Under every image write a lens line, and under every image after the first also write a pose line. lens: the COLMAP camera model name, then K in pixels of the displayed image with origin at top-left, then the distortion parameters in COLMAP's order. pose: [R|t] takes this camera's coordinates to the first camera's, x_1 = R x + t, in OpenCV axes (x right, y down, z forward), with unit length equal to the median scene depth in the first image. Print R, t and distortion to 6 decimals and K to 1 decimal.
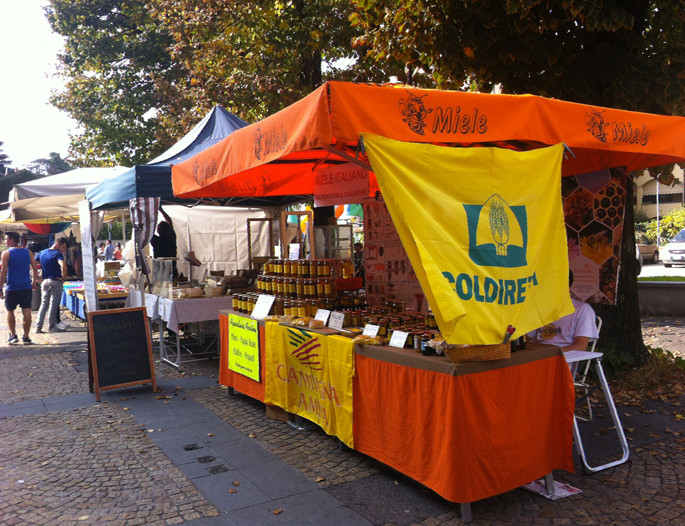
lens RADIAL K [[668.1, 0, 344.4], [0, 668.1, 272.6], [0, 0, 1]] dist [0.094901, -0.290664]
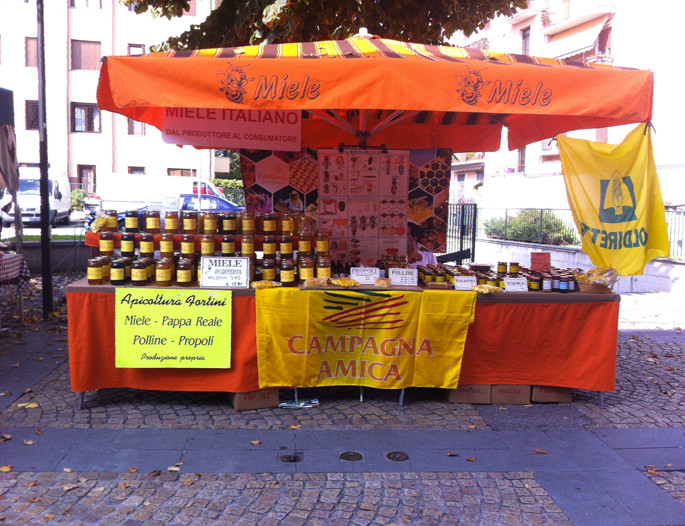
lens RADIAL K [[668.1, 0, 344.4], [0, 668.1, 272.6], [0, 0, 1]] dist [0.094901, -0.290664]
pose [[0.399661, -0.056119, 0.914943, -0.857534], [0.002782, 0.998194, 0.060011, 0.006376], [-0.916659, -0.021439, 0.399096, 0.627203]]
